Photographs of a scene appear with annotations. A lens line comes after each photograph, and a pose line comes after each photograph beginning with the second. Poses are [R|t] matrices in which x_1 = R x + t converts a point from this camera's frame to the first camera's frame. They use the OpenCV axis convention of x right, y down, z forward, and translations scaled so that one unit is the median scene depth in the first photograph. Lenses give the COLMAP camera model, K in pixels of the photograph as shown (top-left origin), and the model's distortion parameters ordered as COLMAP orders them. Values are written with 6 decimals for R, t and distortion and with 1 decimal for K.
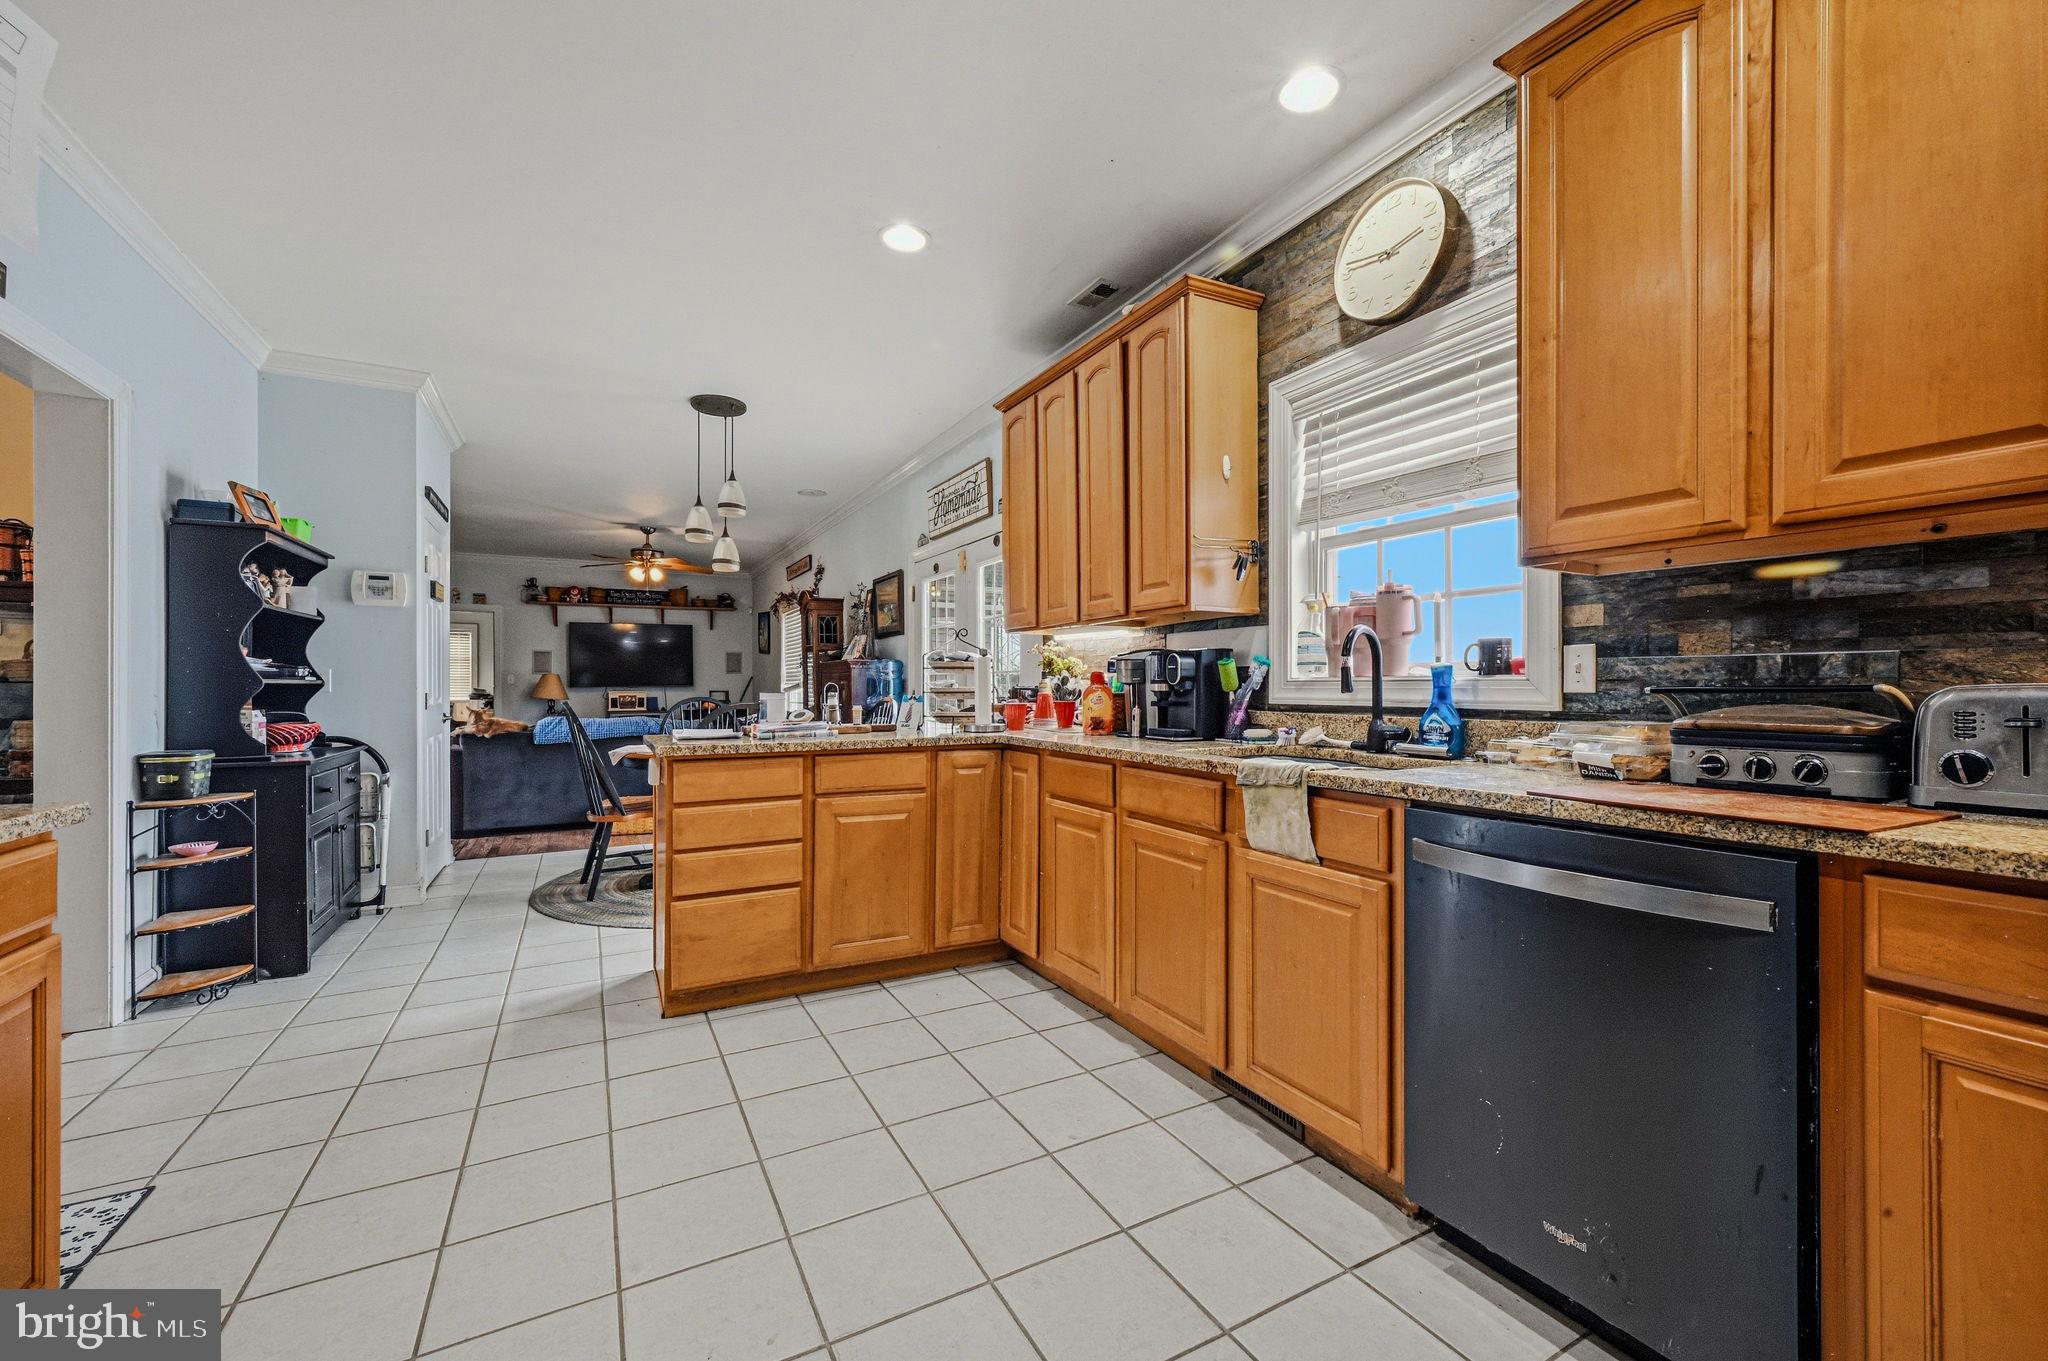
lens RADIAL K [[814.6, 0, 1024.8], [0, 814.6, 682.1], [0, 0, 1]] dist [-0.002686, -0.000157]
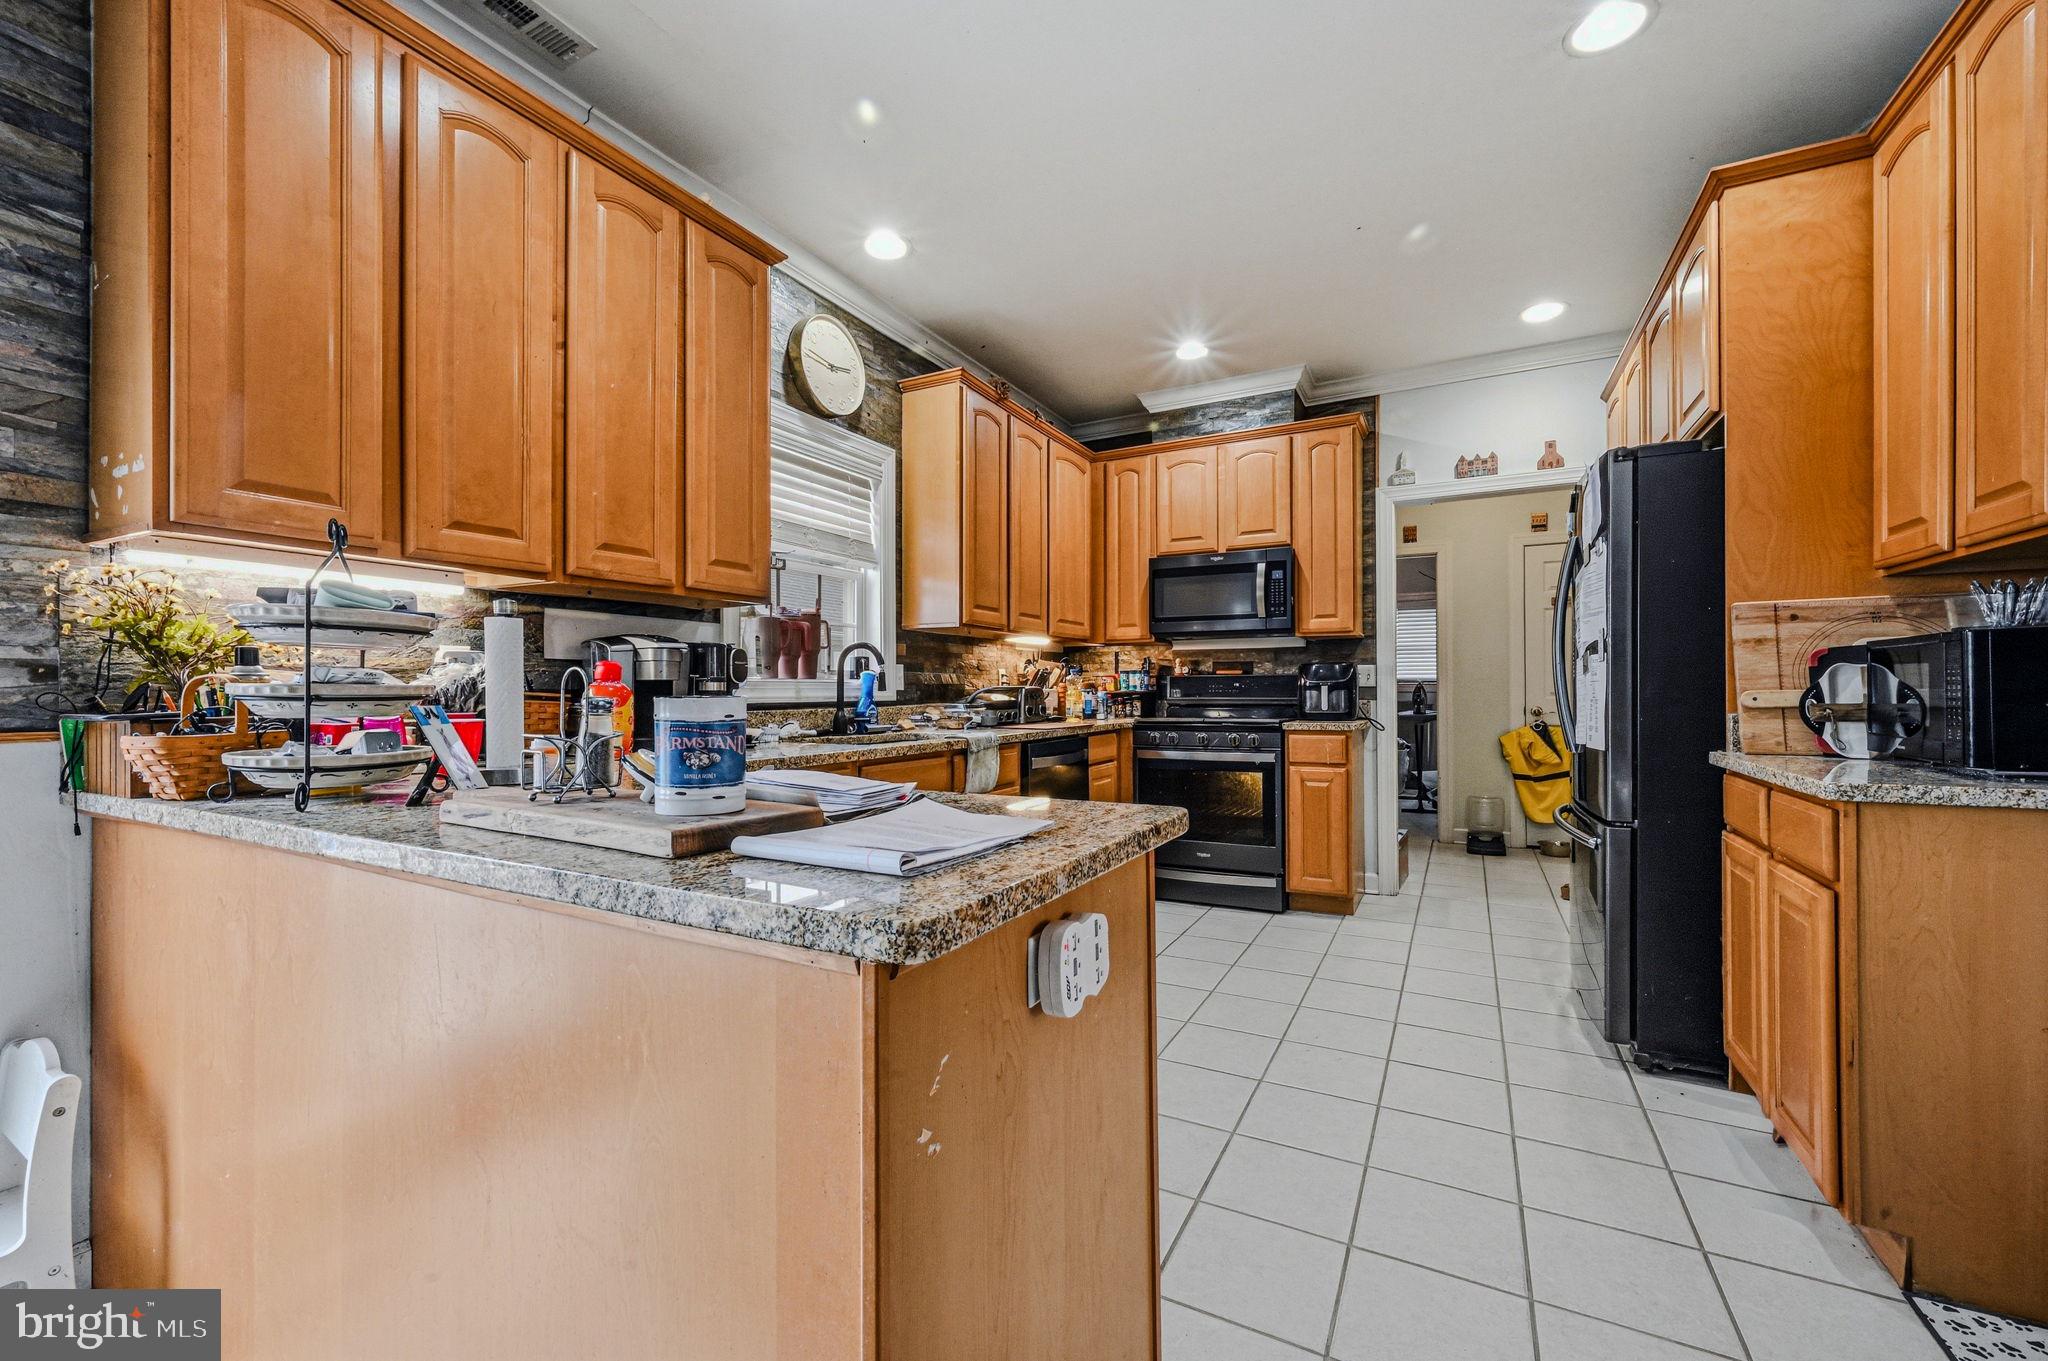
lens RADIAL K [[814.6, 0, 1025.4], [0, 814.6, 687.6], [0, 0, 1]] dist [-0.002686, -0.000157]
pose [[-0.551225, 0.006702, 0.834330, -0.858866], [0.002386, 0.999976, -0.006457, 0.016422], [-0.834353, -0.001569, -0.551228, 1.483097]]
